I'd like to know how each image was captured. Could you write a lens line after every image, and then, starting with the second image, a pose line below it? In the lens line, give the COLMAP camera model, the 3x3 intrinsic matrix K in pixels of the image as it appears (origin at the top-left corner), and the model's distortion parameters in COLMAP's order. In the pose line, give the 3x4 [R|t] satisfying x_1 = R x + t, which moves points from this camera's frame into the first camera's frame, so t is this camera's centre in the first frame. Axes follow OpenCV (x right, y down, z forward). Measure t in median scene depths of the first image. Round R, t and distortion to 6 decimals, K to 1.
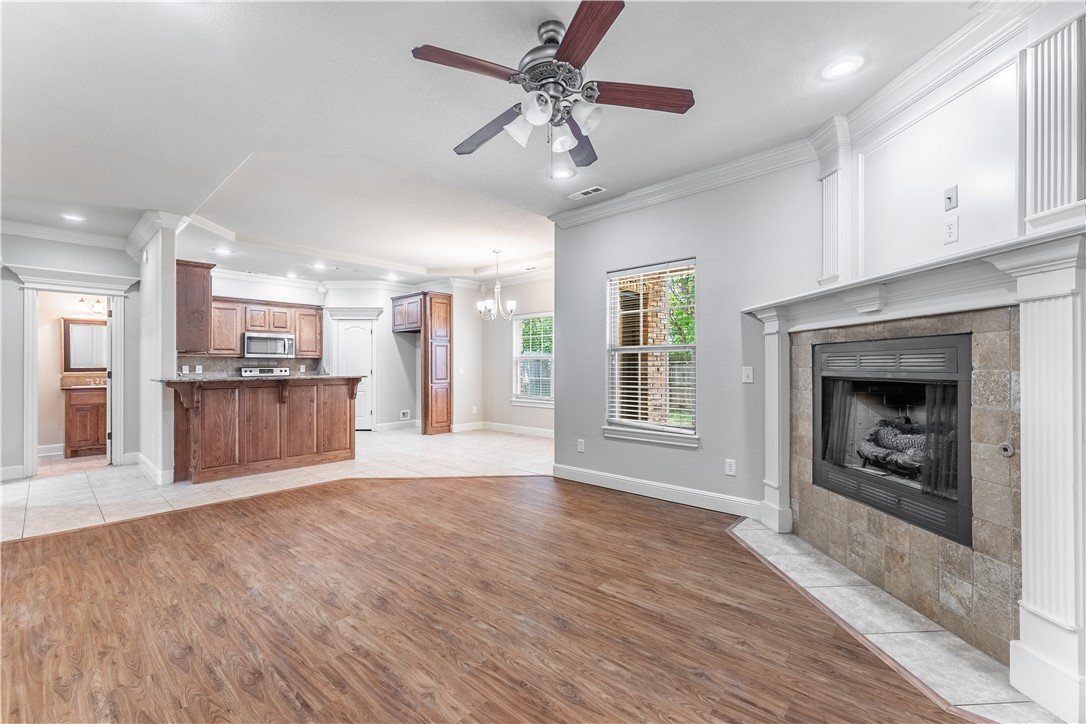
lens RADIAL K [[444.7, 0, 549.0], [0, 444.7, 365.0], [0, 0, 1]] dist [0.001654, -0.000610]
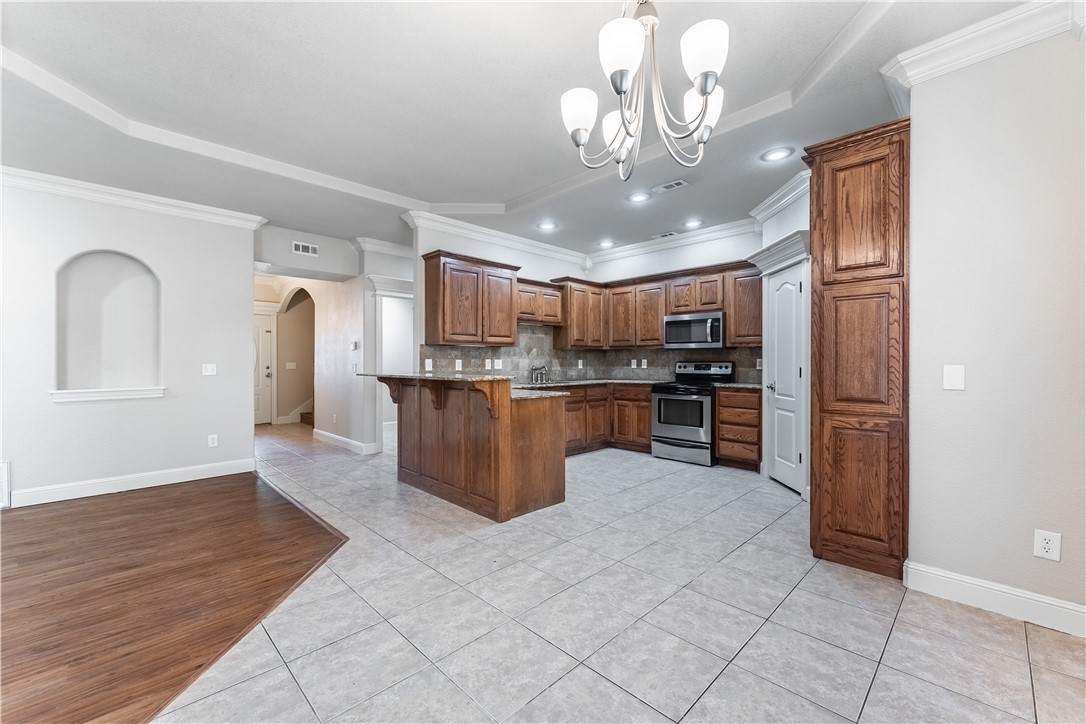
lens RADIAL K [[444.7, 0, 542.1], [0, 444.7, 361.3], [0, 0, 1]] dist [0.001654, -0.000610]
pose [[-0.069652, 0.003733, -0.997564, 0.234547], [0.003364, 0.999988, 0.003507, 0.002218], [0.997566, -0.003112, -0.069664, 2.009912]]
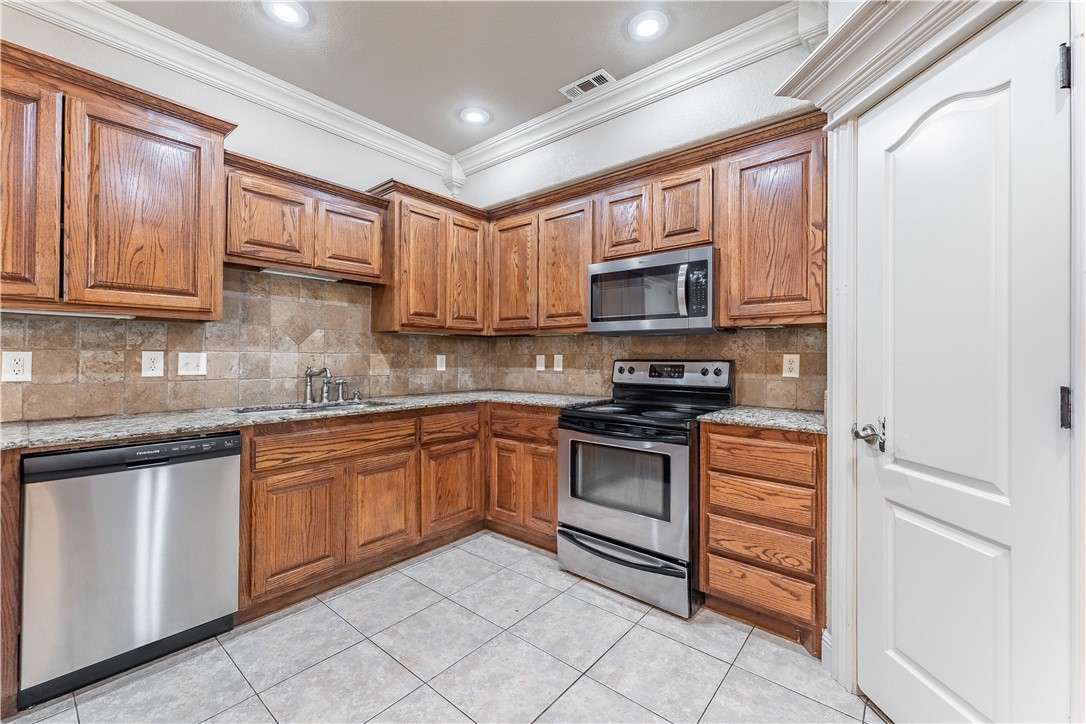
lens RADIAL K [[444.7, 0, 546.6], [0, 444.7, 353.4], [0, 0, 1]] dist [0.001654, -0.000610]
pose [[0.034172, -0.005660, -0.999400, -0.752853], [-0.002273, 0.999981, -0.005741, 0.005319], [0.999413, 0.002468, 0.034159, 2.270639]]
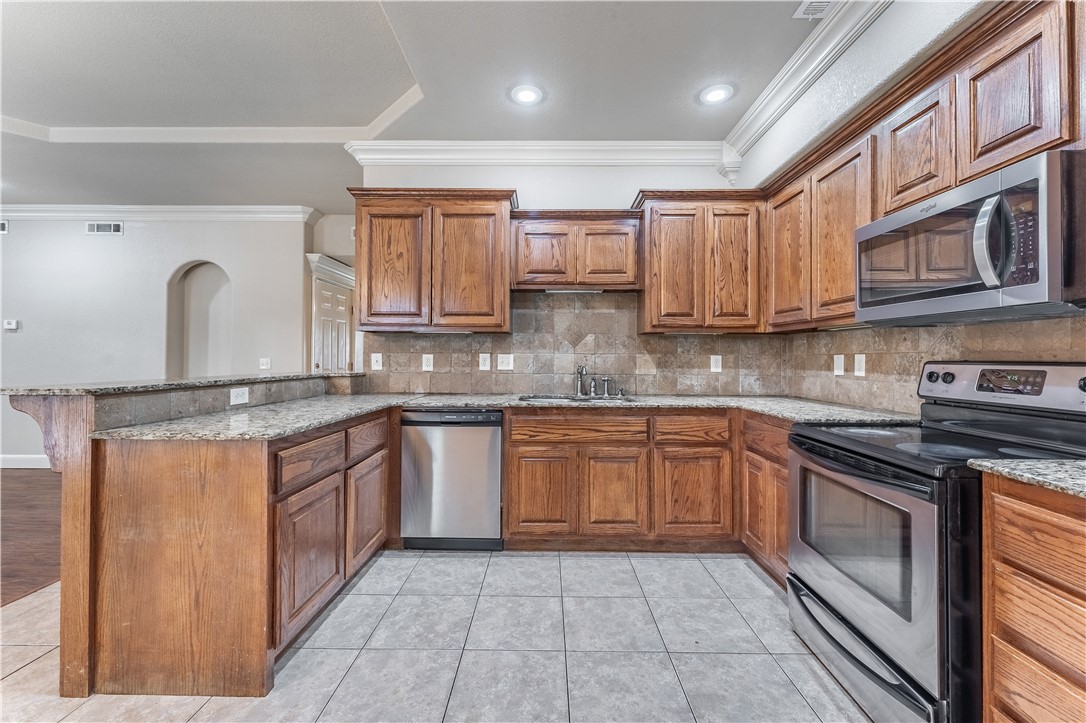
lens RADIAL K [[444.7, 0, 540.3], [0, 444.7, 351.3], [0, 0, 1]] dist [0.001654, -0.000610]
pose [[-0.757793, -0.007468, -0.652452, -0.876152], [0.000063, 0.999934, -0.011519, 0.006190], [0.652495, -0.008770, -0.757743, 2.569072]]
